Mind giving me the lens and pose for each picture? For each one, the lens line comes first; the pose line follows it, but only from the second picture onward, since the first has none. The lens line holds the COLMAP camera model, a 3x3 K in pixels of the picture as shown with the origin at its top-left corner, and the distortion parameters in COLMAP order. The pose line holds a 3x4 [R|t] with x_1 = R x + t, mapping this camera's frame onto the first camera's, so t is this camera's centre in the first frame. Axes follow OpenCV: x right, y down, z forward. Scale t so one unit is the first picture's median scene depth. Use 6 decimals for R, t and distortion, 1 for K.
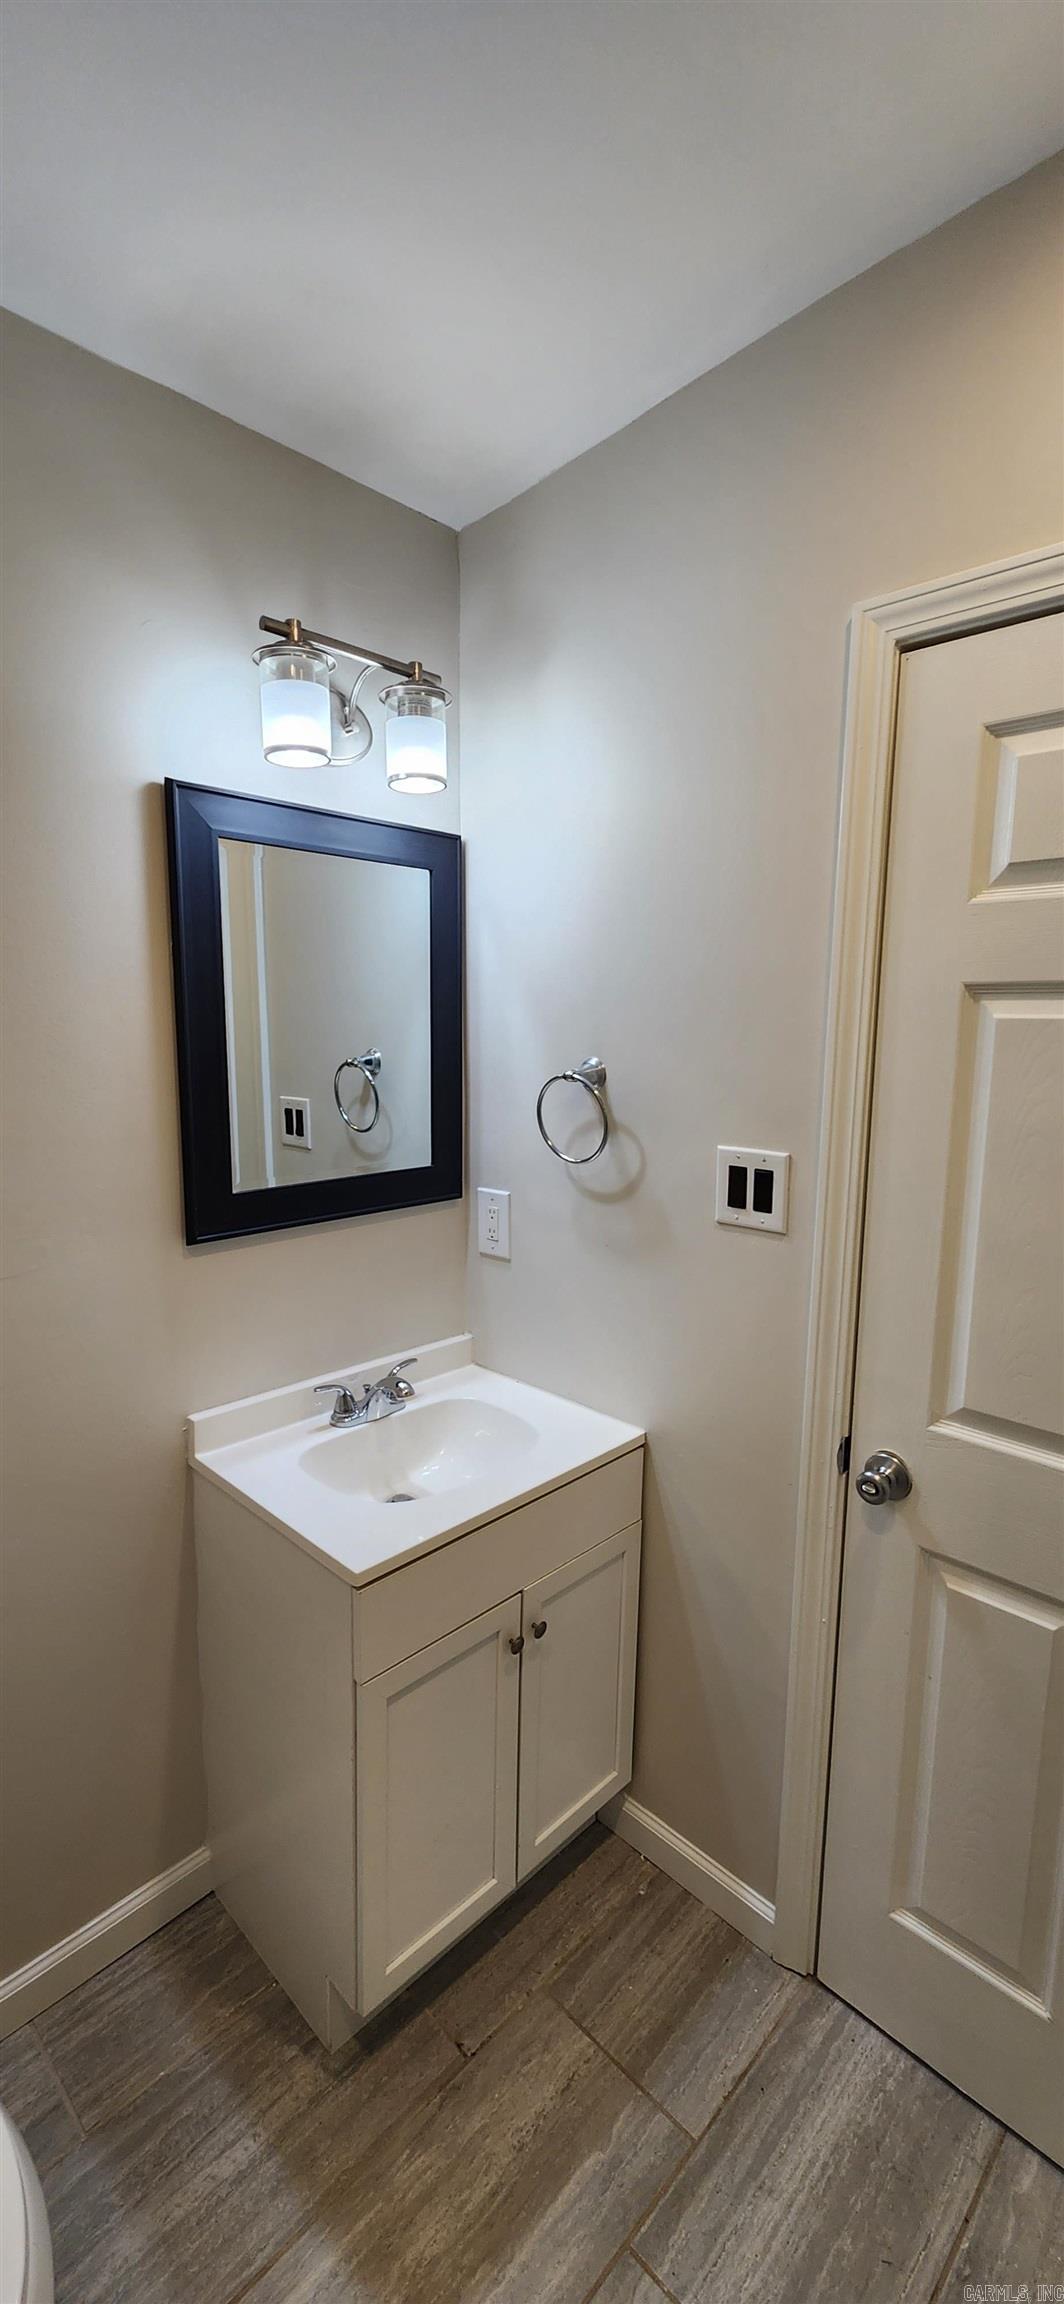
lens RADIAL K [[939.2, 0, 524.4], [0, 939.2, 1155.3], [0, 0, 1]] dist [0.000291, -0.001631]
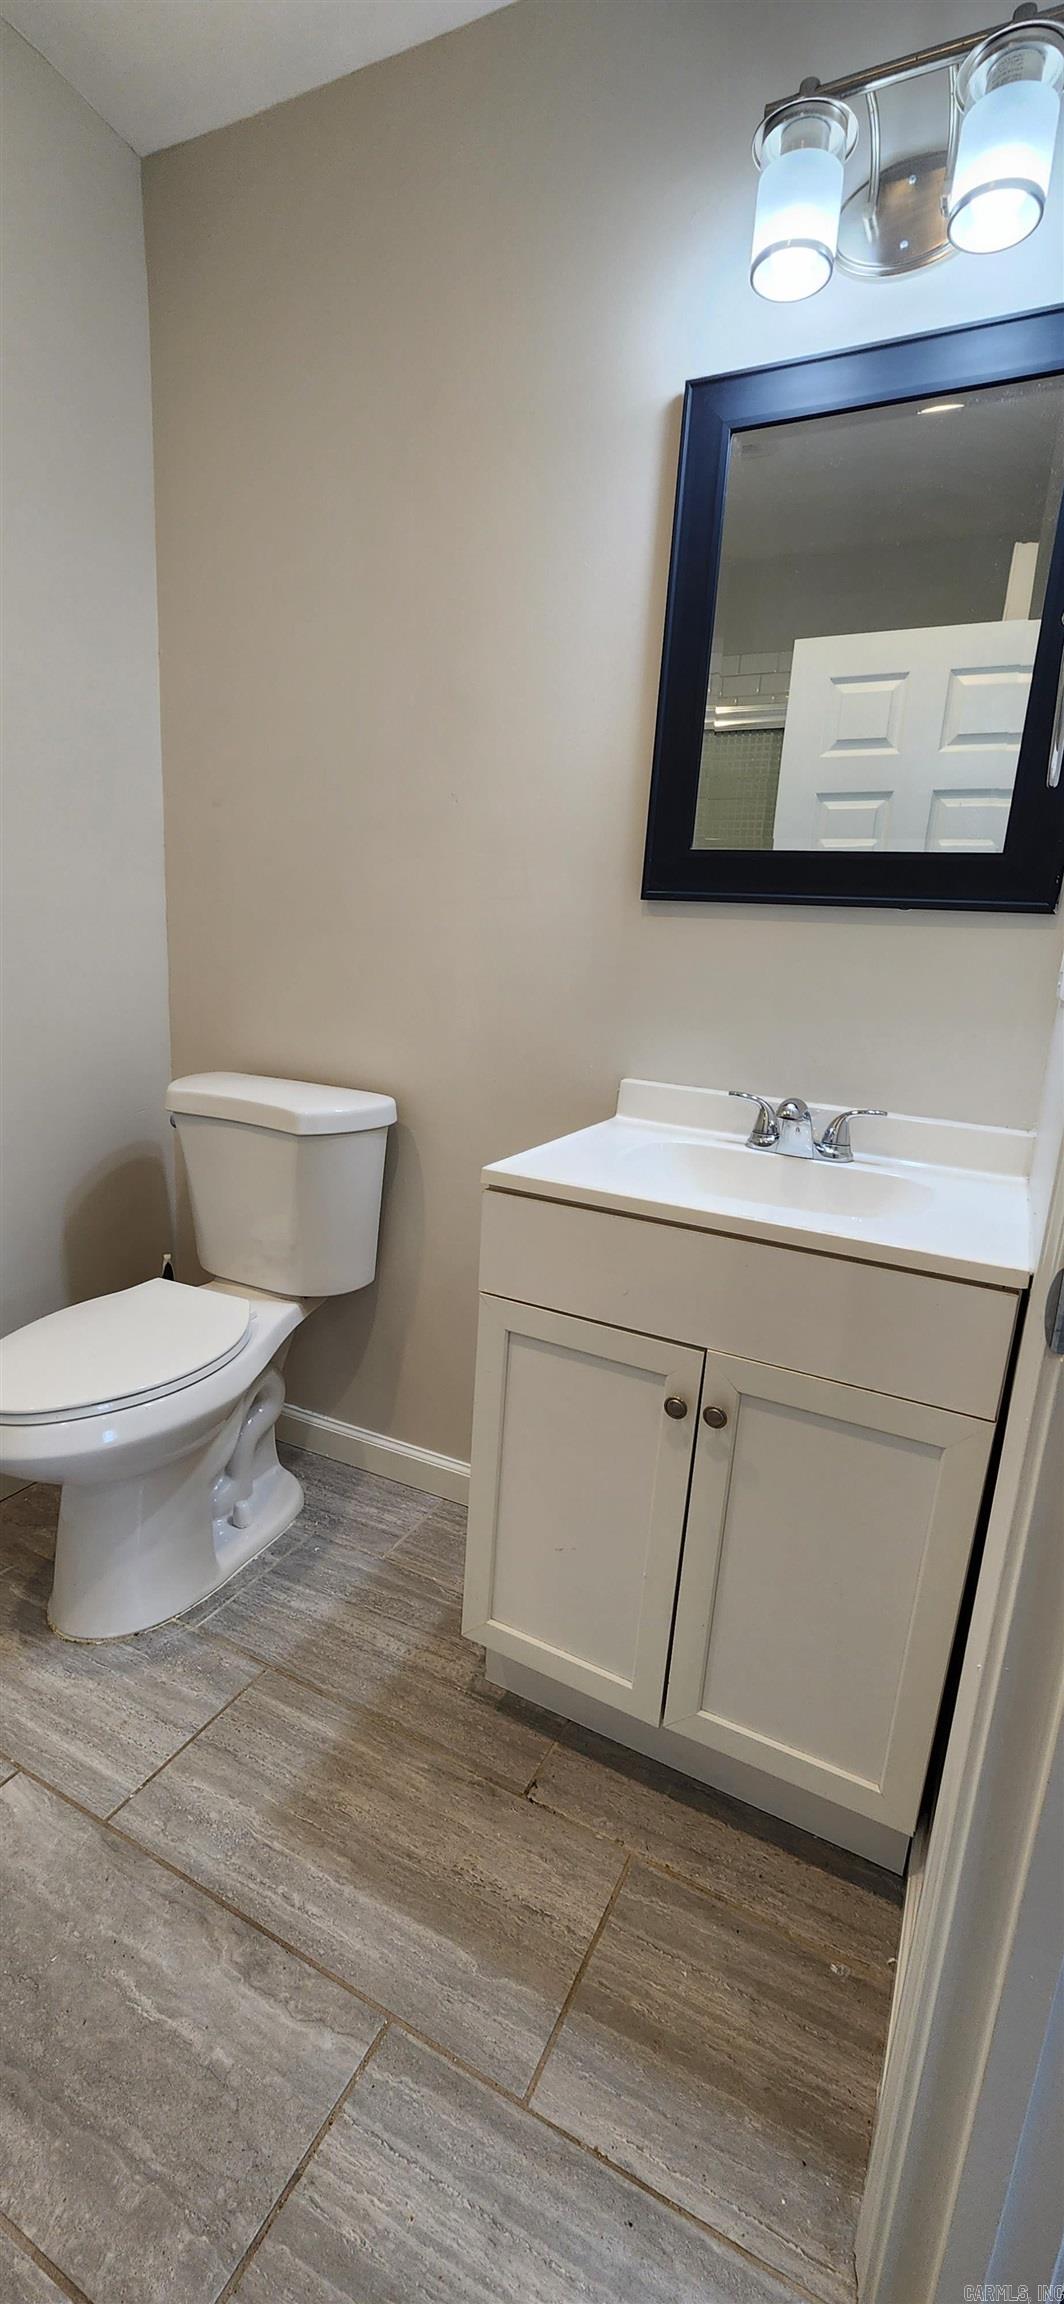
lens RADIAL K [[939.2, 0, 519.7], [0, 939.2, 1163.9], [0, 0, 1]] dist [0.000291, -0.001631]
pose [[0.295289, 0.229732, -0.927377, 0.697732], [-0.195767, 0.964614, 0.176622, 0.256839], [0.935136, 0.129396, 0.329814, 0.697962]]
